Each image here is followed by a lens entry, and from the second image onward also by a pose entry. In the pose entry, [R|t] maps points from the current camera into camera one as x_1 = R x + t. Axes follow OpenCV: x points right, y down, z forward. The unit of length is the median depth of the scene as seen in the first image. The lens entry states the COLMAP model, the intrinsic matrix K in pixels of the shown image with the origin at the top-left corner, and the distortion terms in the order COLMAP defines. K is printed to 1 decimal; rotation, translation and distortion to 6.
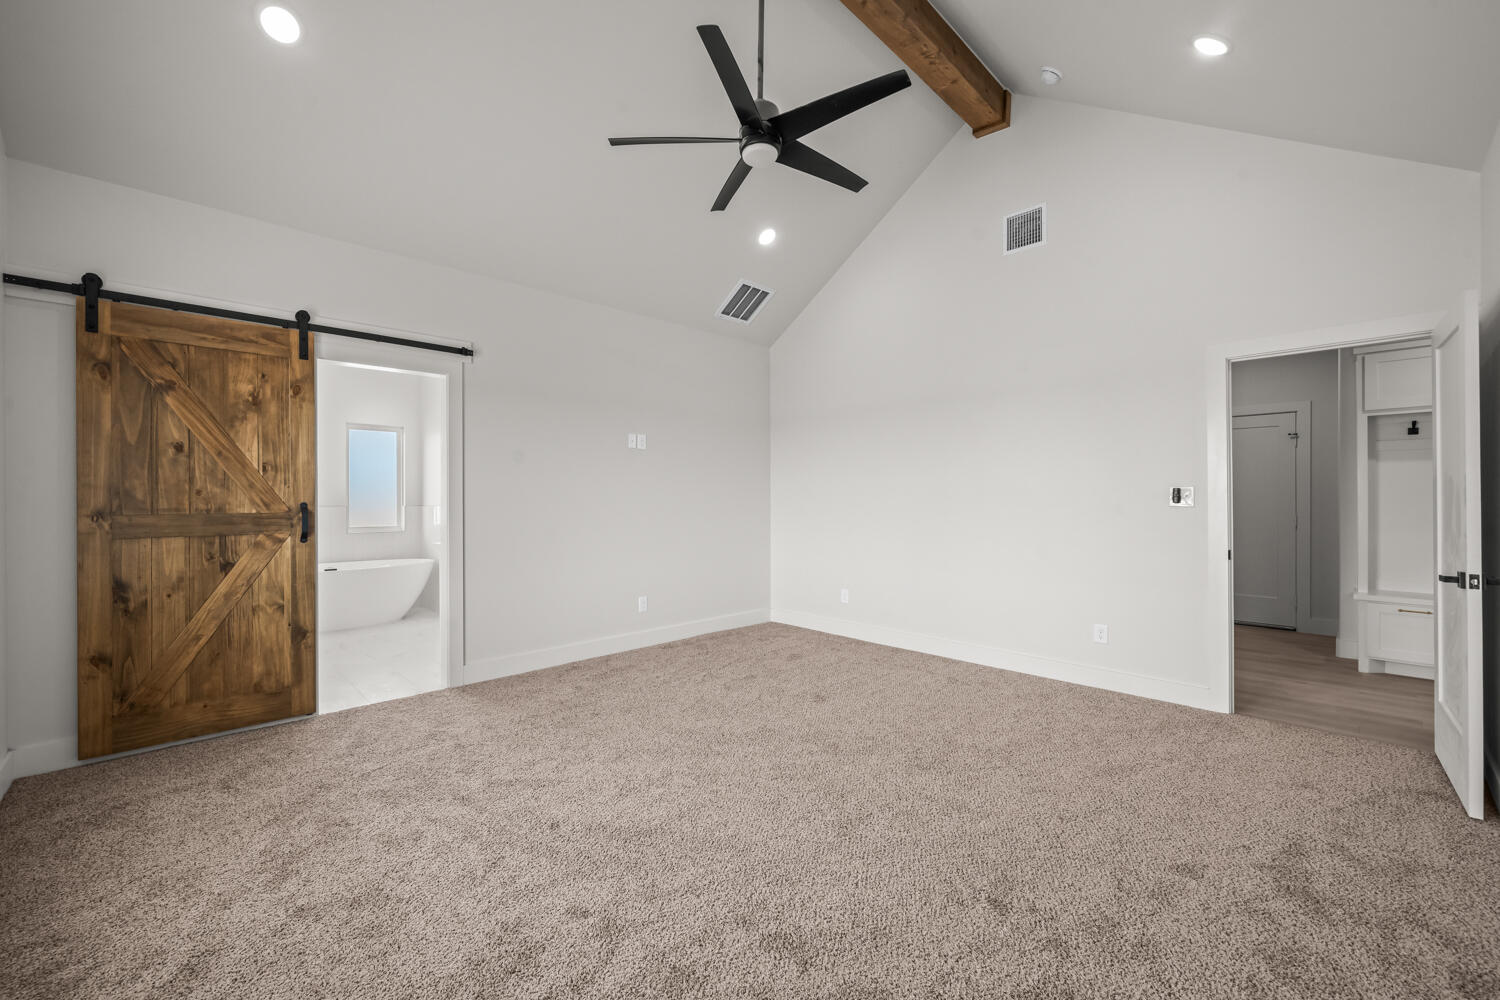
lens RADIAL K [[628.8, 0, 738.7], [0, 628.8, 492.3], [0, 0, 1]] dist [-0.001191, -0.000101]
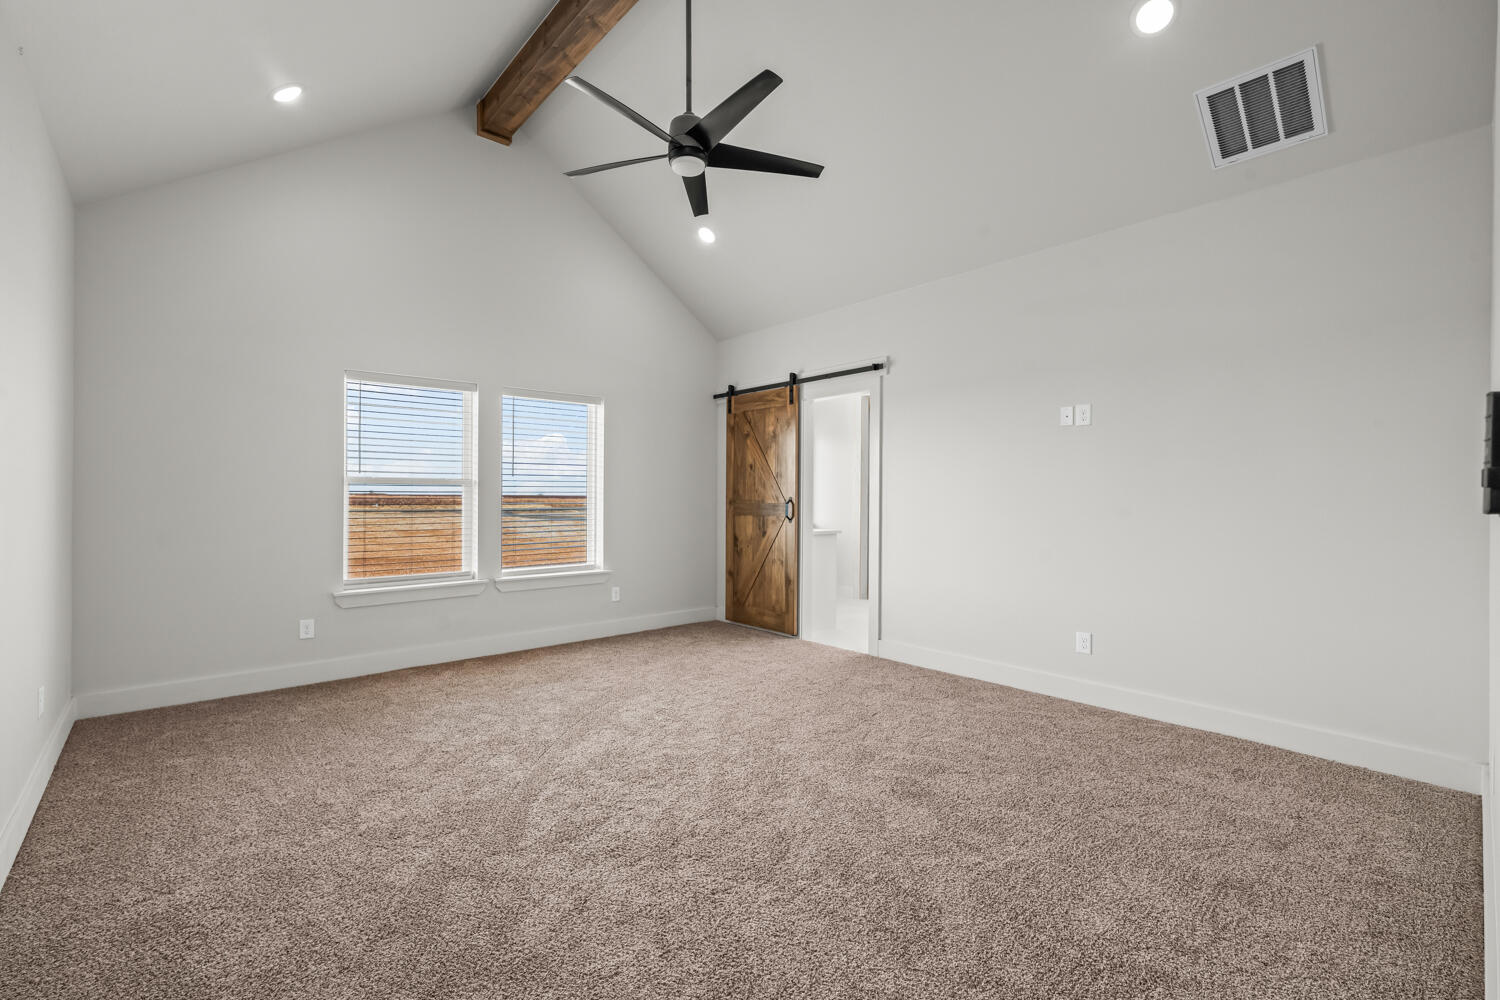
lens RADIAL K [[652.9, 0, 738.9], [0, 652.9, 502.2], [0, 0, 1]] dist [0.000650, 0.001023]
pose [[-0.076118, -0.004479, -0.997089, 0.978023], [-0.007289, 0.999966, -0.003935, 0.039104], [0.997072, 0.006969, -0.076149, 1.061008]]
